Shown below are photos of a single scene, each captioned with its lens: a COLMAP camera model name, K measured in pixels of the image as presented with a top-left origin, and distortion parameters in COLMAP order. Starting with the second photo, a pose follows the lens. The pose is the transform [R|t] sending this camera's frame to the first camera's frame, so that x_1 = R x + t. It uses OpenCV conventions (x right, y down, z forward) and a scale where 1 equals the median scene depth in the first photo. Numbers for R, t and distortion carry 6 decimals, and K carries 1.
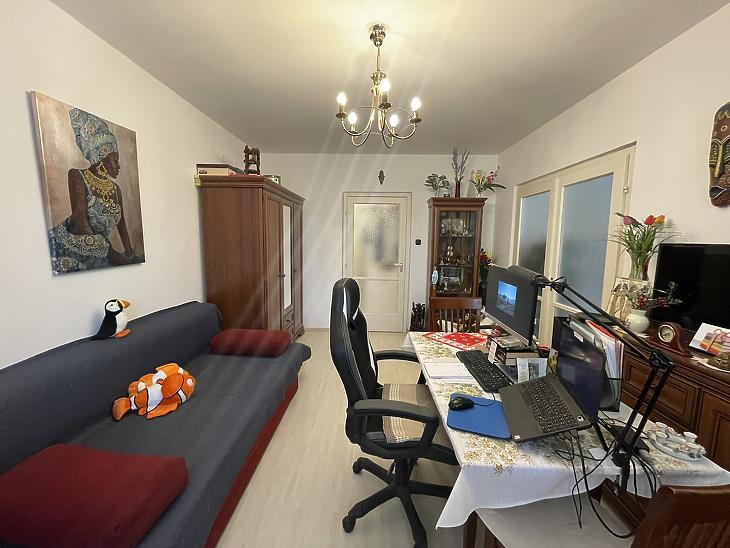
lens RADIAL K [[291.2, 0, 365.6], [0, 291.2, 272.0], [0, 0, 1]] dist [-0.002809, -0.000647]
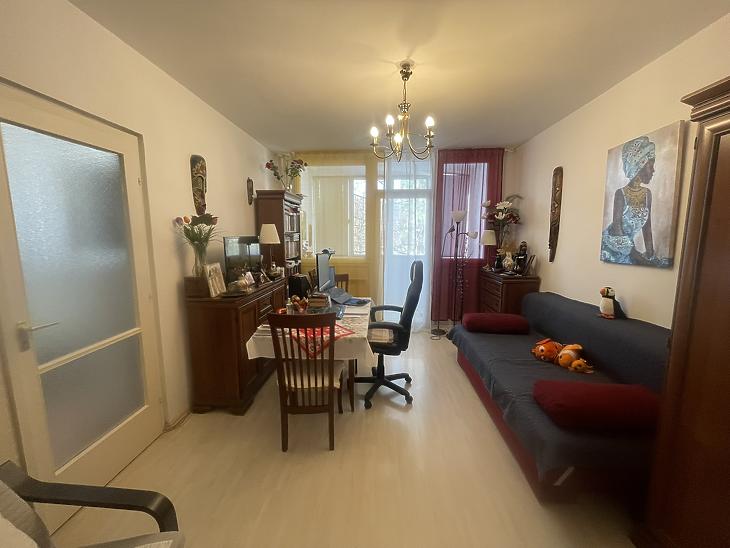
lens RADIAL K [[291.2, 0, 363.8], [0, 291.2, 271.8], [0, 0, 1]] dist [-0.002809, -0.000647]
pose [[-0.999035, -0.013053, 0.041943, 0.146923], [-0.002413, 0.969697, 0.244299, -0.278195], [-0.043861, 0.243962, -0.968792, 2.269372]]
